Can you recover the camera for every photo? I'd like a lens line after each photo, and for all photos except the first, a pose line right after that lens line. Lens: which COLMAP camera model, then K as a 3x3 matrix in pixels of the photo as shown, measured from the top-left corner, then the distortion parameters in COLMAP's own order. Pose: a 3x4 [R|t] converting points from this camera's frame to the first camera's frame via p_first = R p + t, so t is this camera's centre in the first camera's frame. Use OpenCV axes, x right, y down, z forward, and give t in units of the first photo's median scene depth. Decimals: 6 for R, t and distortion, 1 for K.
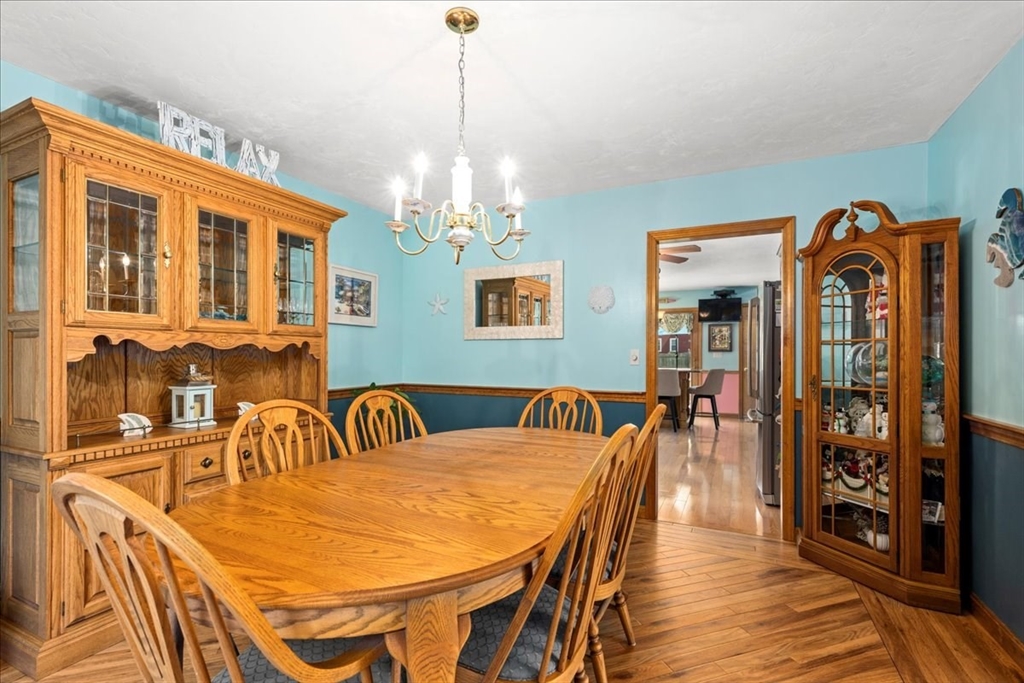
lens RADIAL K [[435.5, 0, 546.3], [0, 435.5, 353.4], [0, 0, 1]] dist [-0.015354, 0.000038]
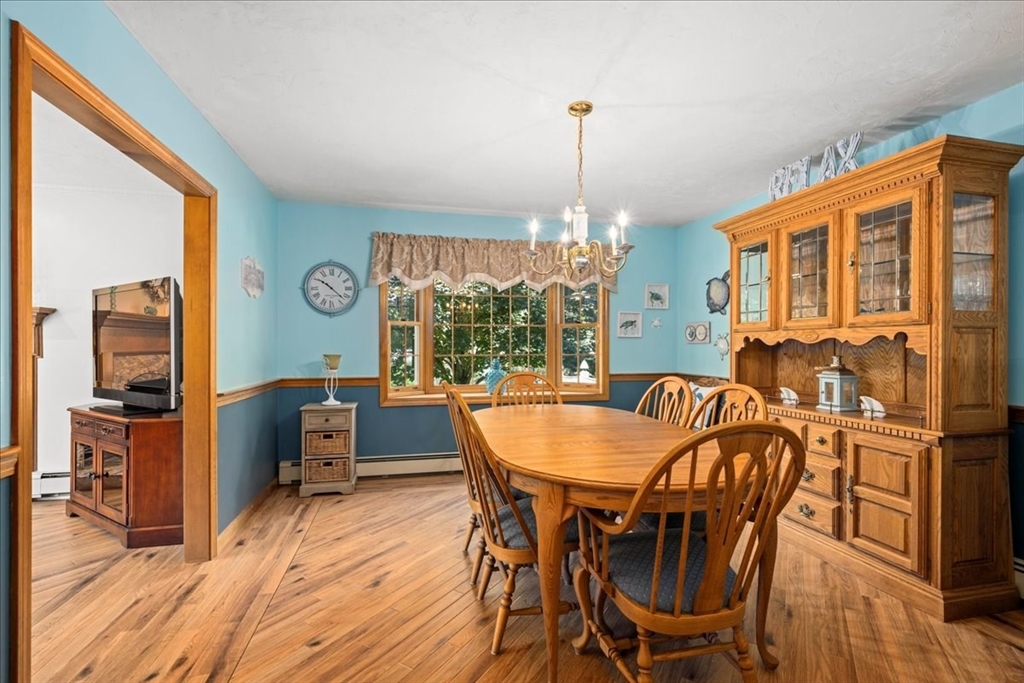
lens RADIAL K [[455.8, 0, 512.2], [0, 455.8, 349.8], [0, 0, 1]] dist [0.023954, 0.000421]
pose [[-0.813885, 0.000880, -0.581025, 0.629450], [-0.004170, 0.999964, 0.007356, 0.001791], [0.581011, 0.008410, -0.813852, 1.545855]]
